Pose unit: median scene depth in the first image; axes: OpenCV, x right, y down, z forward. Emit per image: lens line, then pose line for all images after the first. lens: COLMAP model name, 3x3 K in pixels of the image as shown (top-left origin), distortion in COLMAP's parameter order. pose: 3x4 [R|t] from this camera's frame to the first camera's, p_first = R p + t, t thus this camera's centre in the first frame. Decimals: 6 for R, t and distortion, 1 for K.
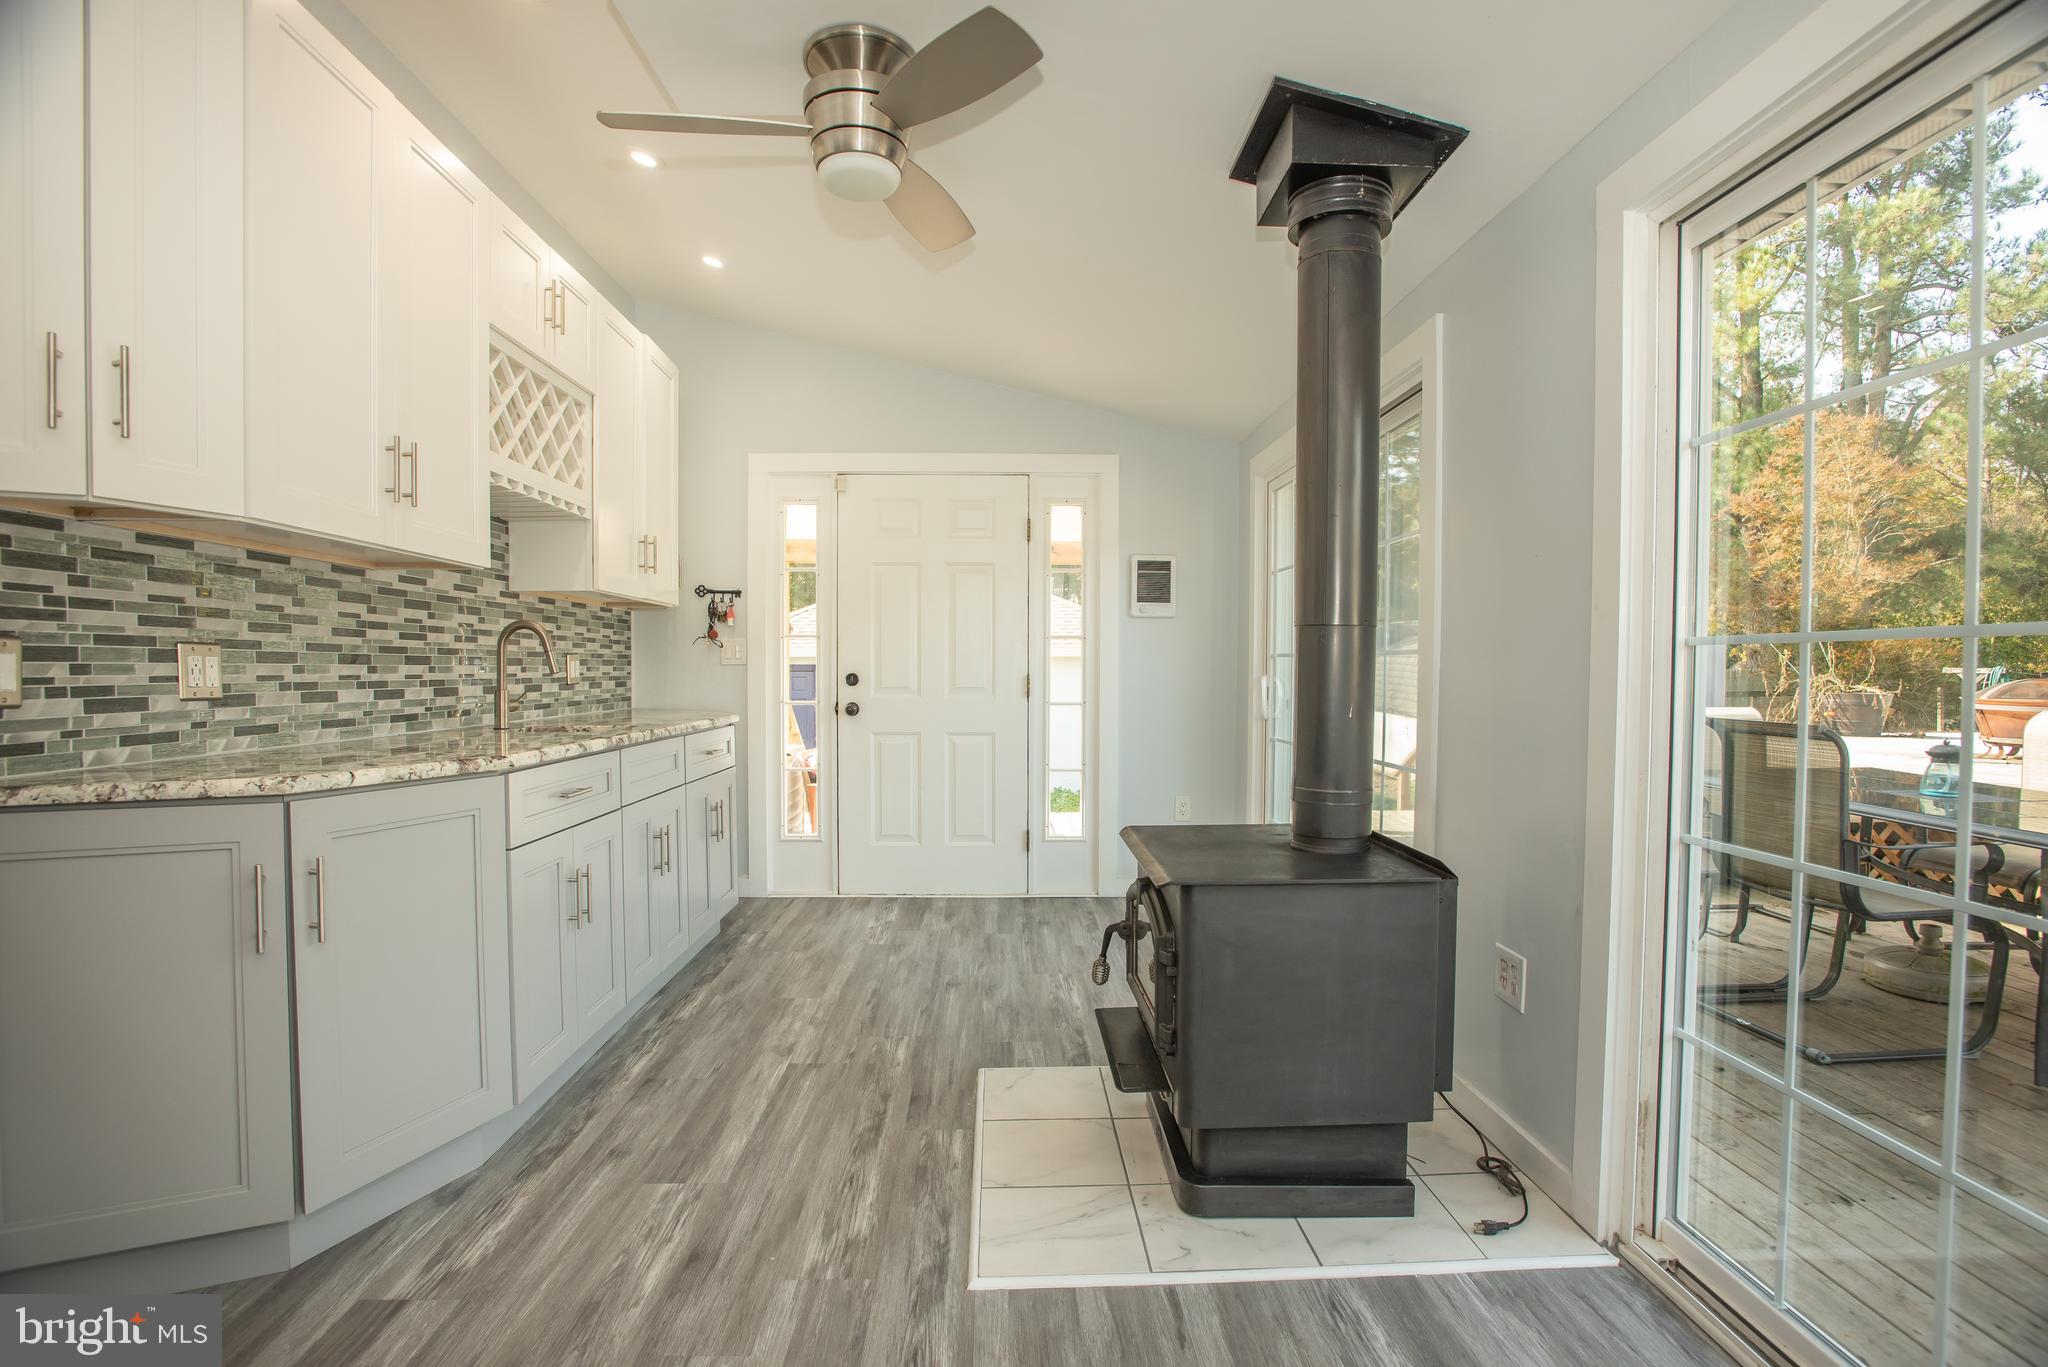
lens RADIAL K [[1003.3, 0, 1033.2], [0, 1003.3, 695.3], [0, 0, 1]] dist [-0.068773, 0.027670]
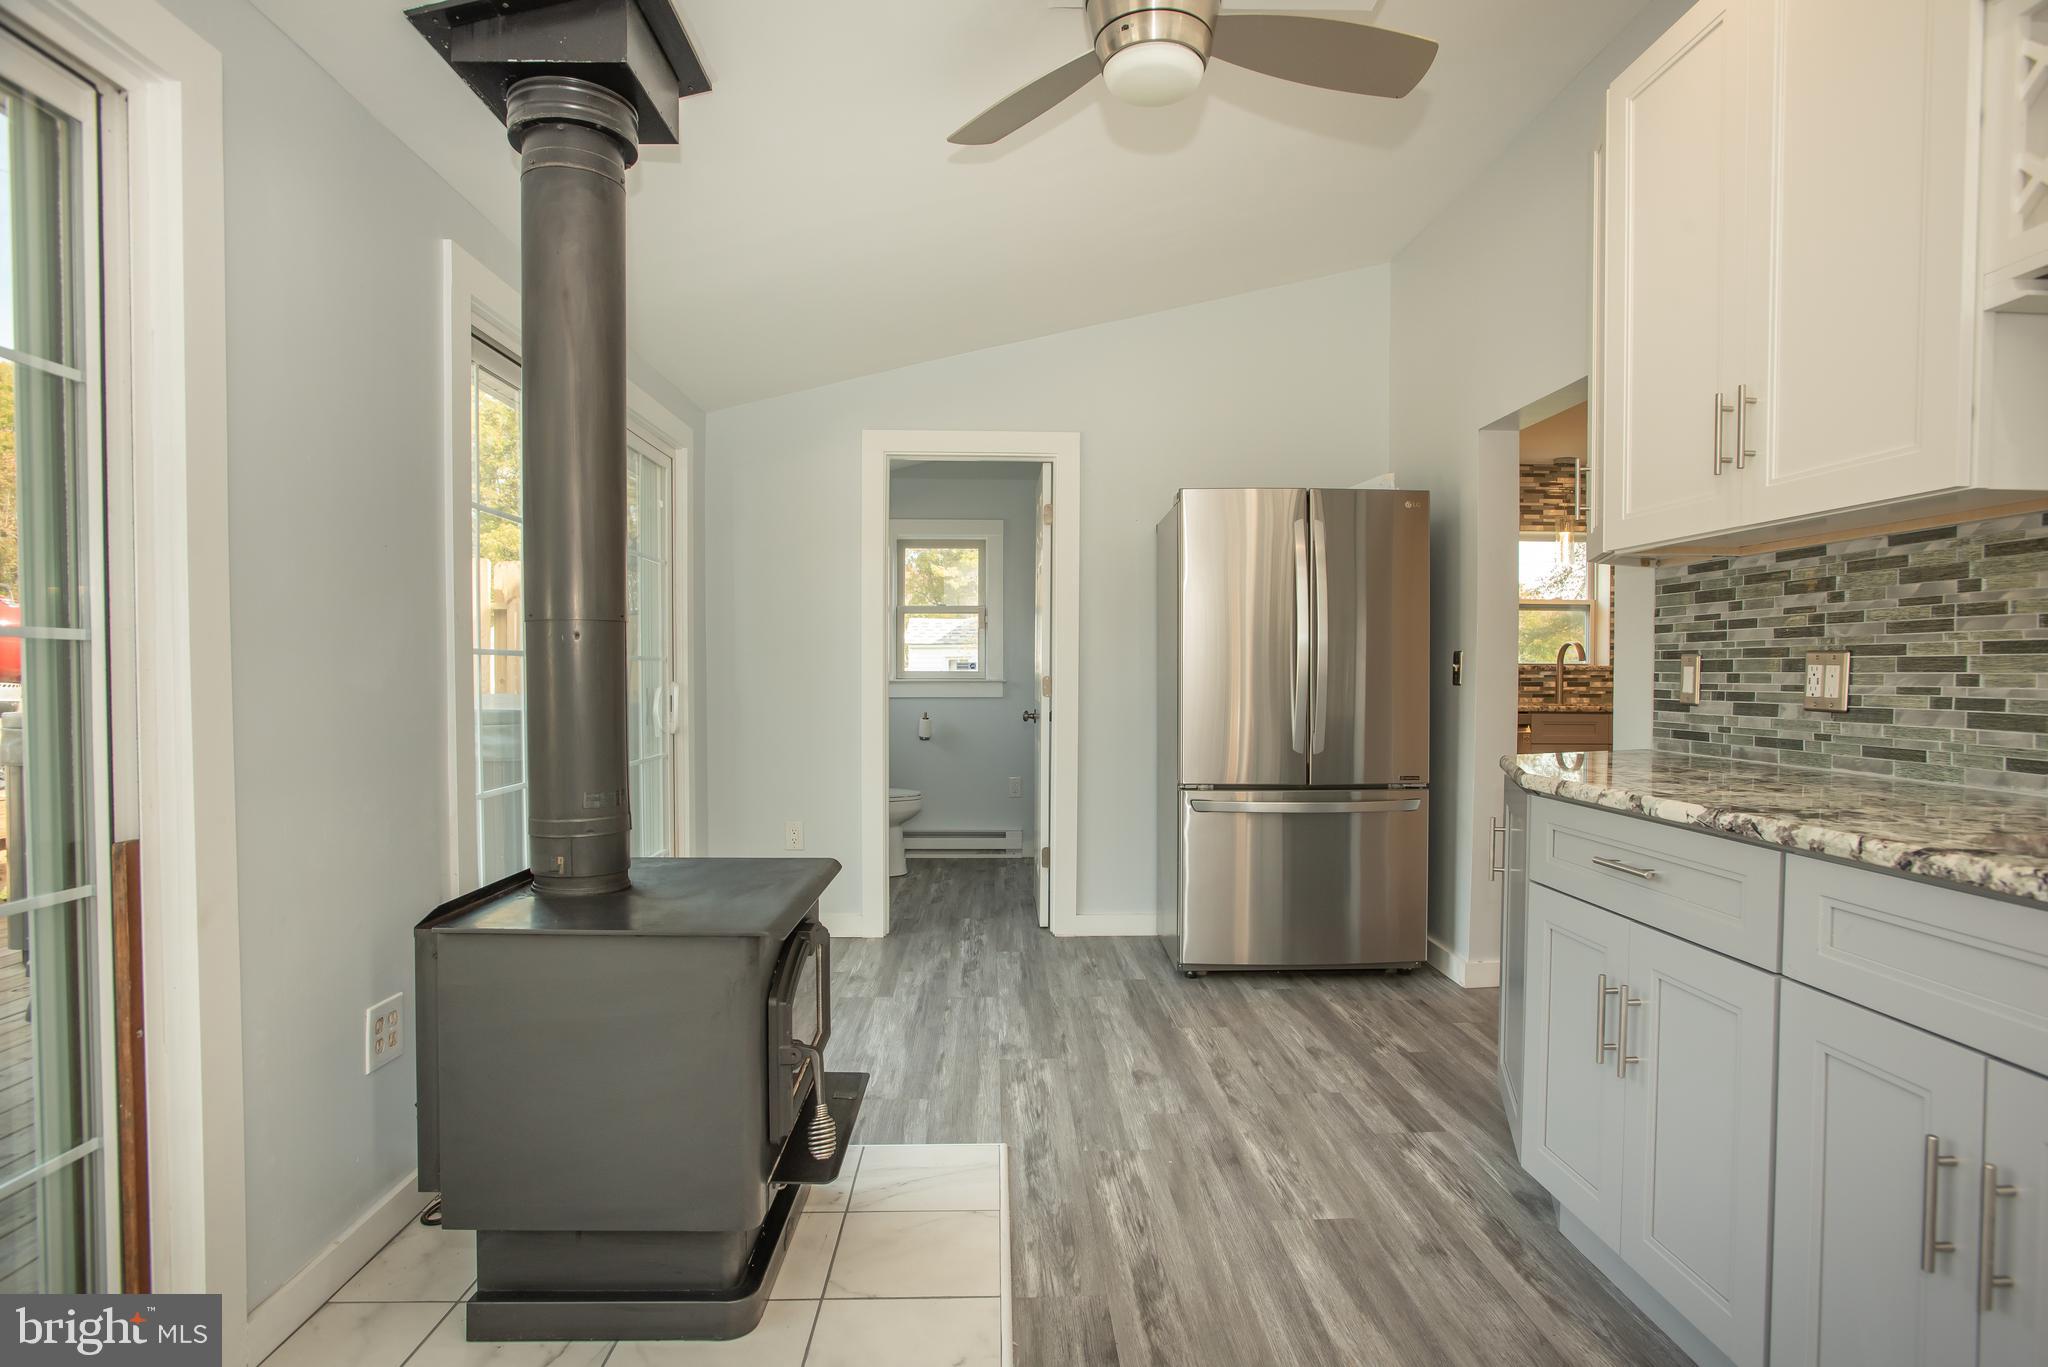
lens RADIAL K [[1121.5, 0, 1026.5], [0, 1121.5, 696.4], [0, 0, 1]] dist [-0.063861, 0.033193]
pose [[-0.999943, -0.007110, 0.007972, -0.086968], [-0.006729, 0.998880, 0.046838, -0.056059], [-0.008296, 0.046781, -0.998871, 2.131826]]
